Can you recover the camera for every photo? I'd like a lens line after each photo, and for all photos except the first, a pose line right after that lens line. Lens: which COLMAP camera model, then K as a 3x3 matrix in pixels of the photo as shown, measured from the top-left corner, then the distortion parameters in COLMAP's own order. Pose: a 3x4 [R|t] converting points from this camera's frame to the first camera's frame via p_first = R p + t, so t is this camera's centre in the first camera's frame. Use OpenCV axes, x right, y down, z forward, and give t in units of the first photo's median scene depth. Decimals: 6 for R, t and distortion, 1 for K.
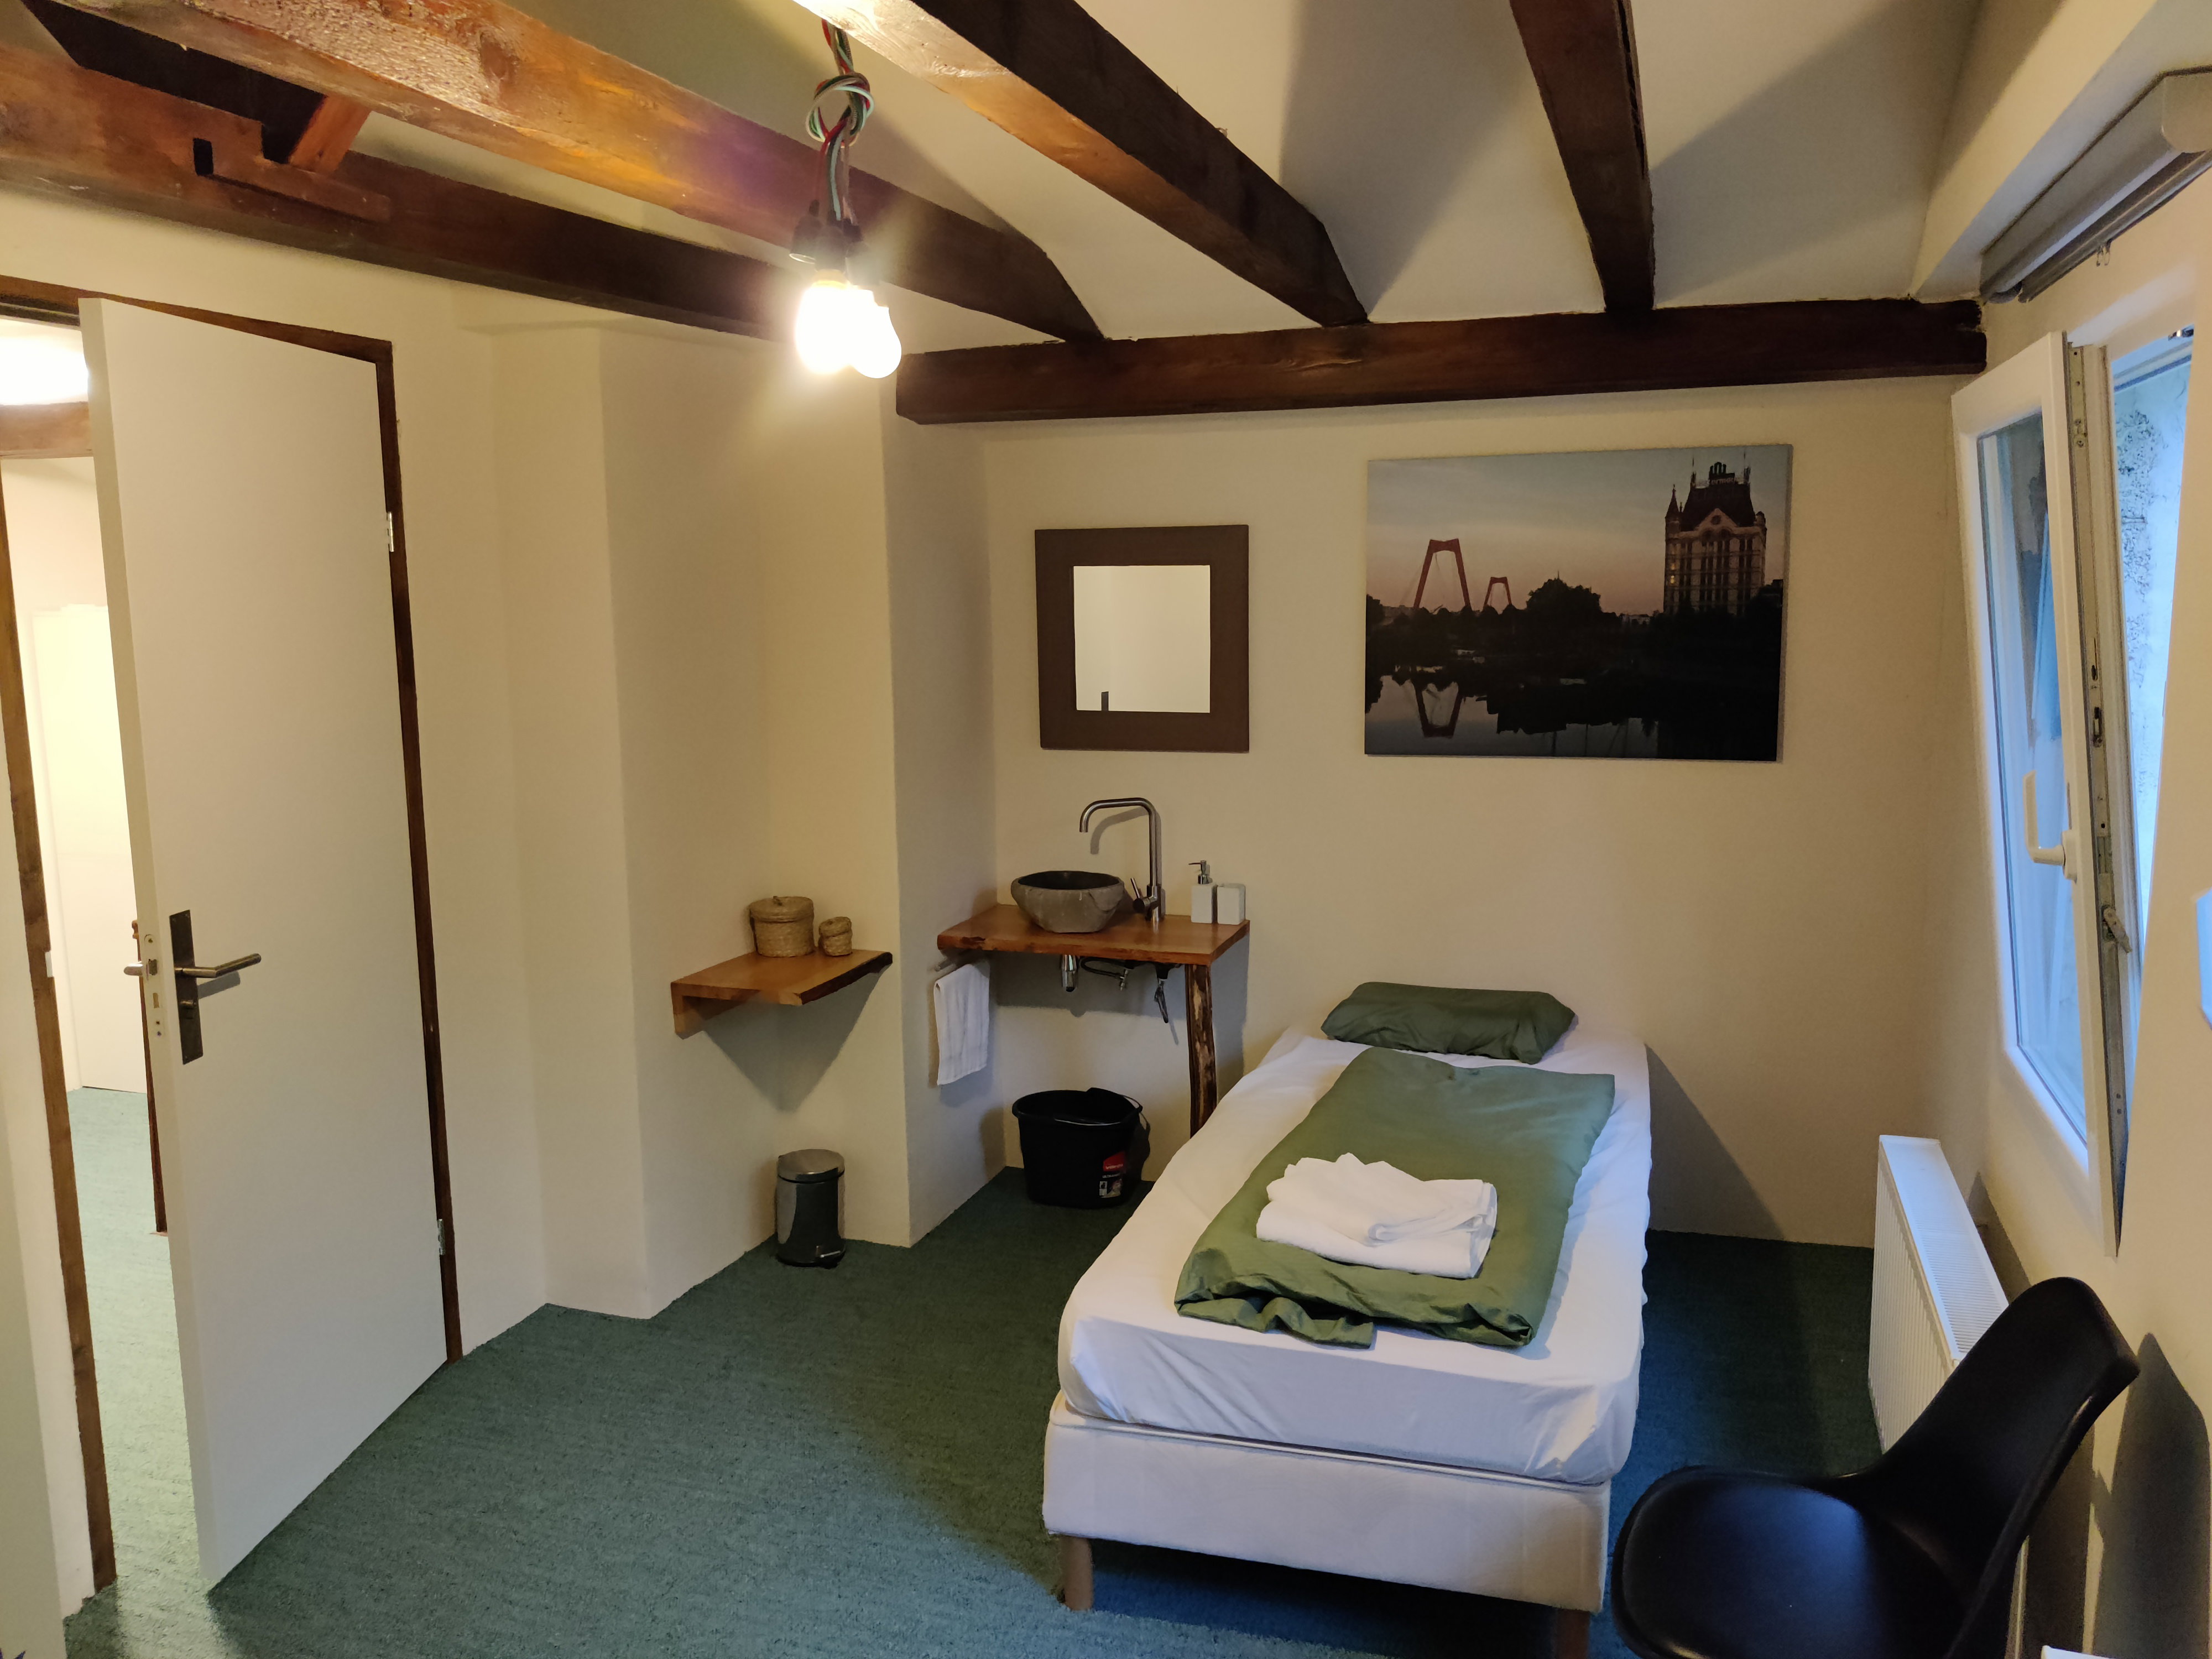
lens RADIAL K [[1680.7, 0, 1106.0], [0, 1680.7, 829.5], [0, 0, 1]] dist [0.101200, -0.316753]
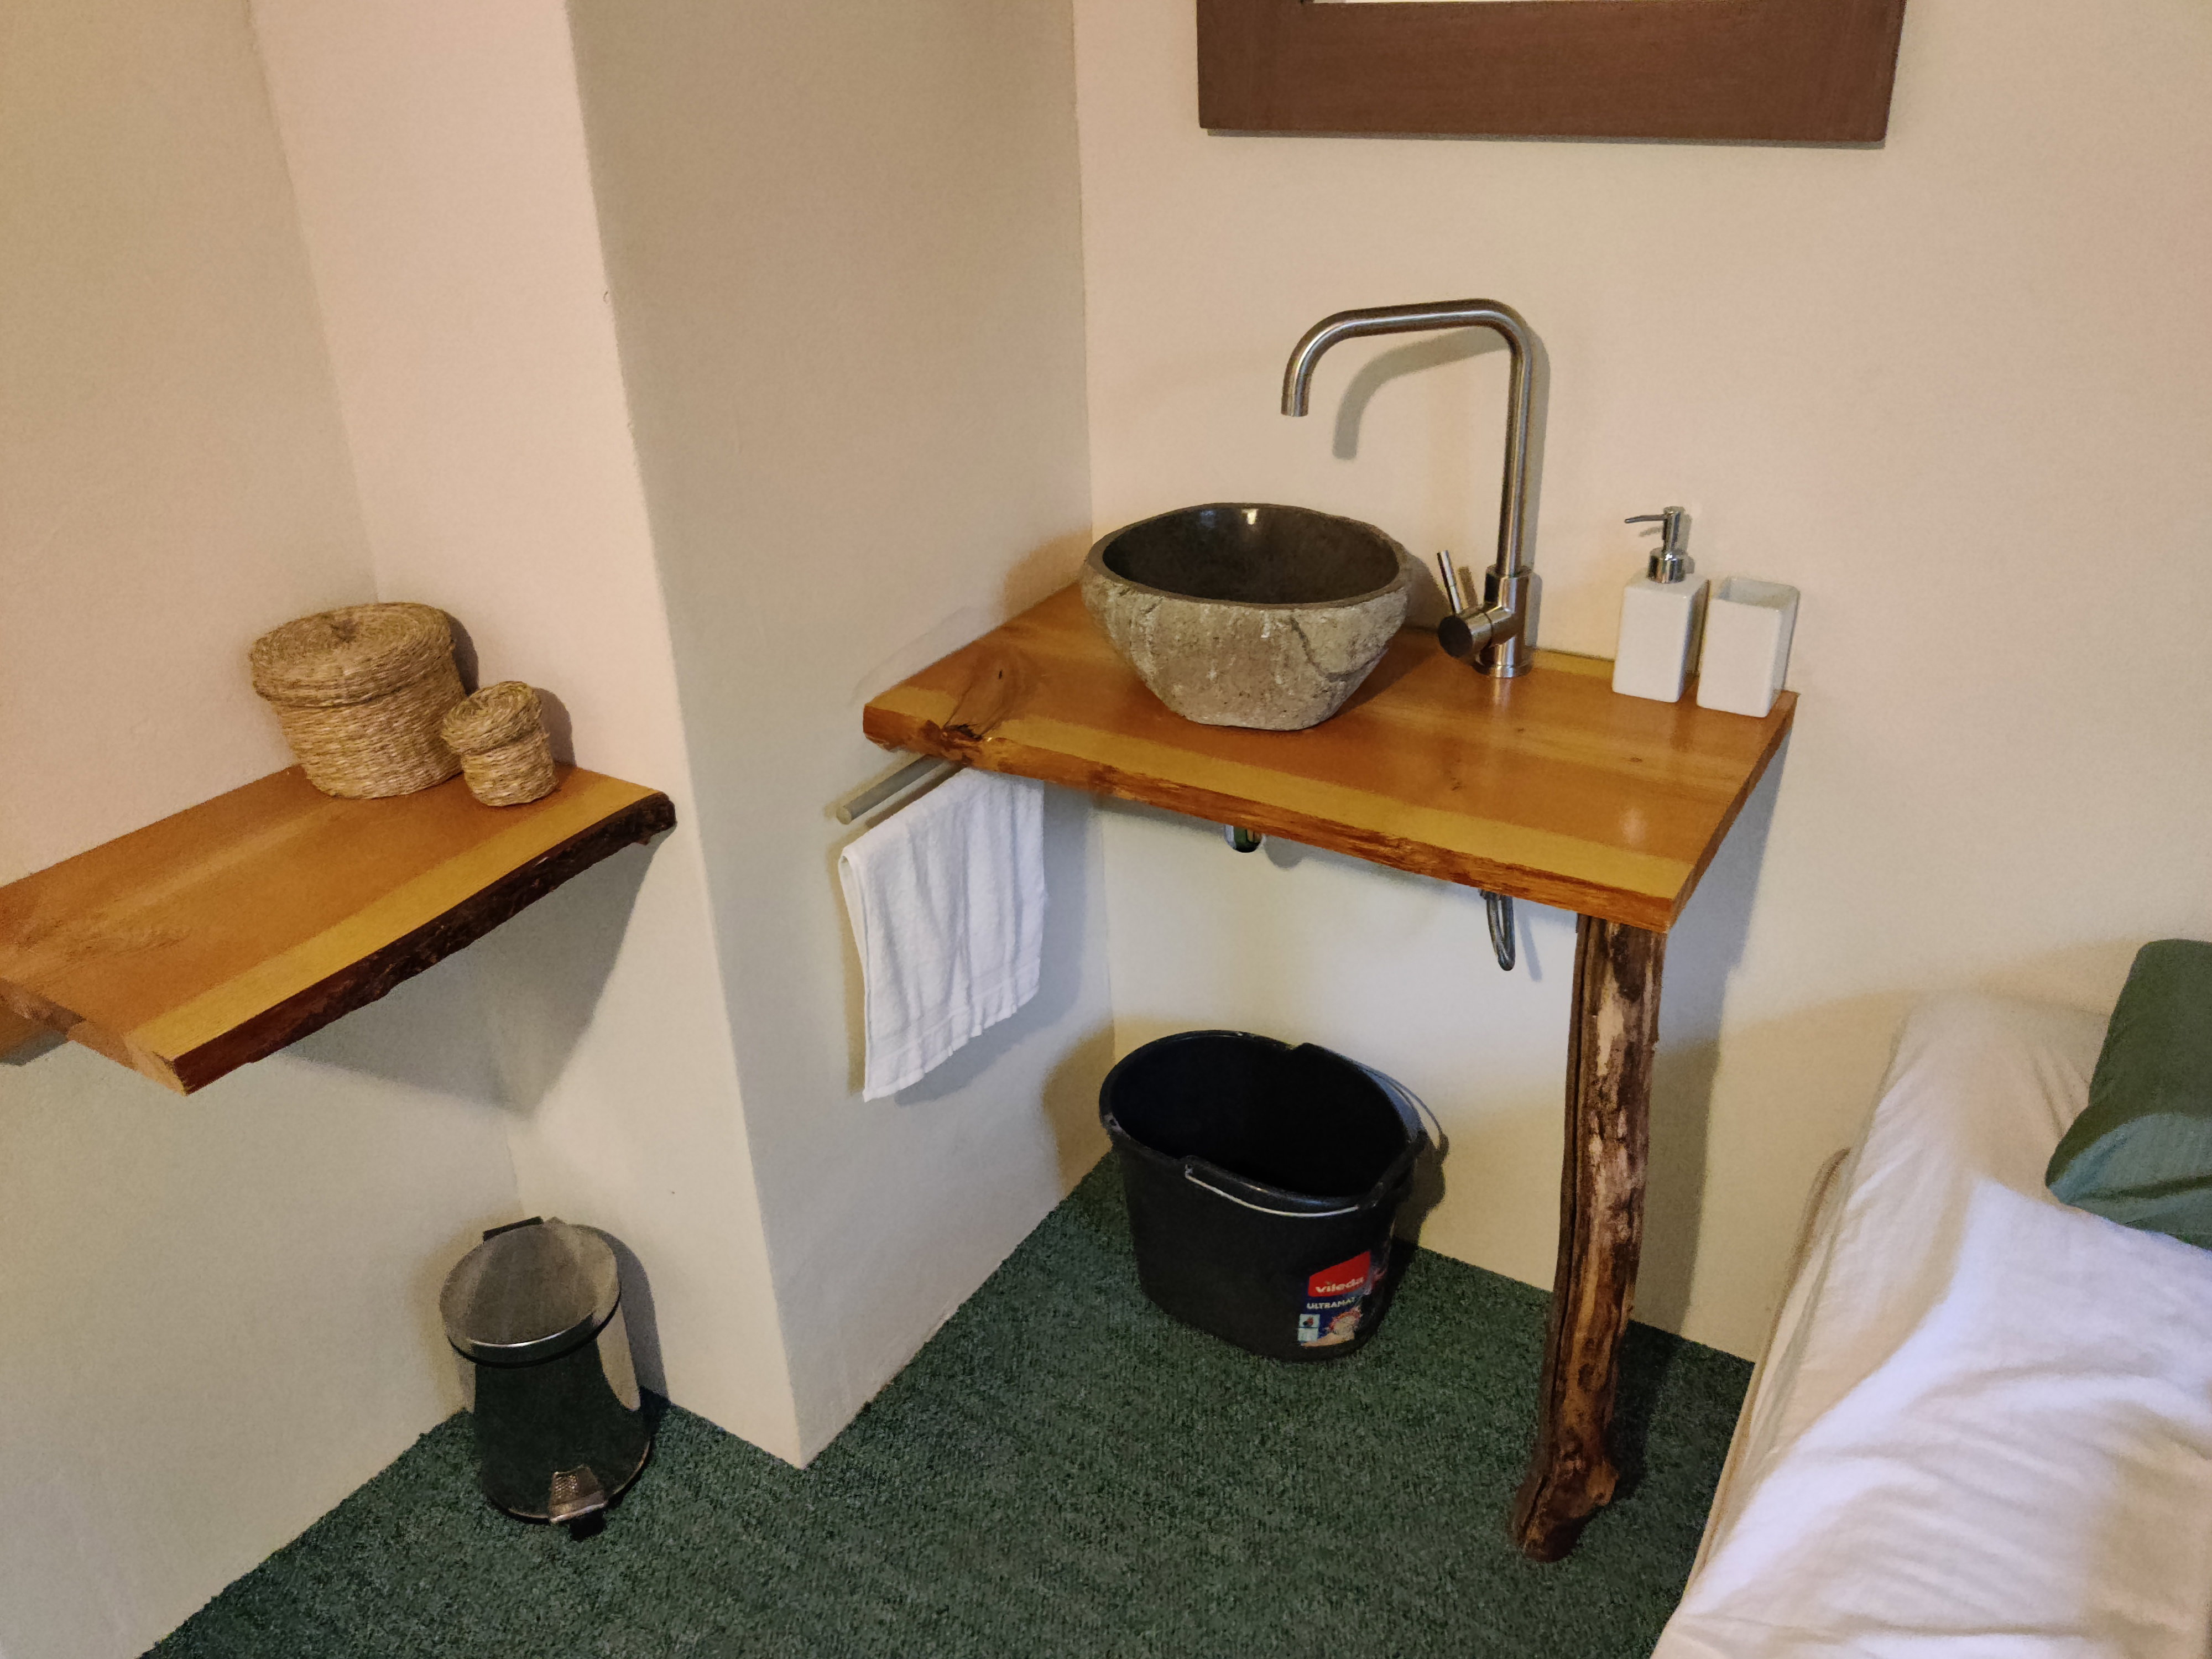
lens RADIAL K [[1680.7, 0, 1106.0], [0, 1680.7, 829.5], [0, 0, 1]] dist [0.101200, -0.316753]
pose [[0.976014, 0.080781, -0.202164, 0.022858], [-0.008475, 0.942005, 0.335493, -0.031084], [0.217541, -0.325732, 0.920095, 0.663779]]
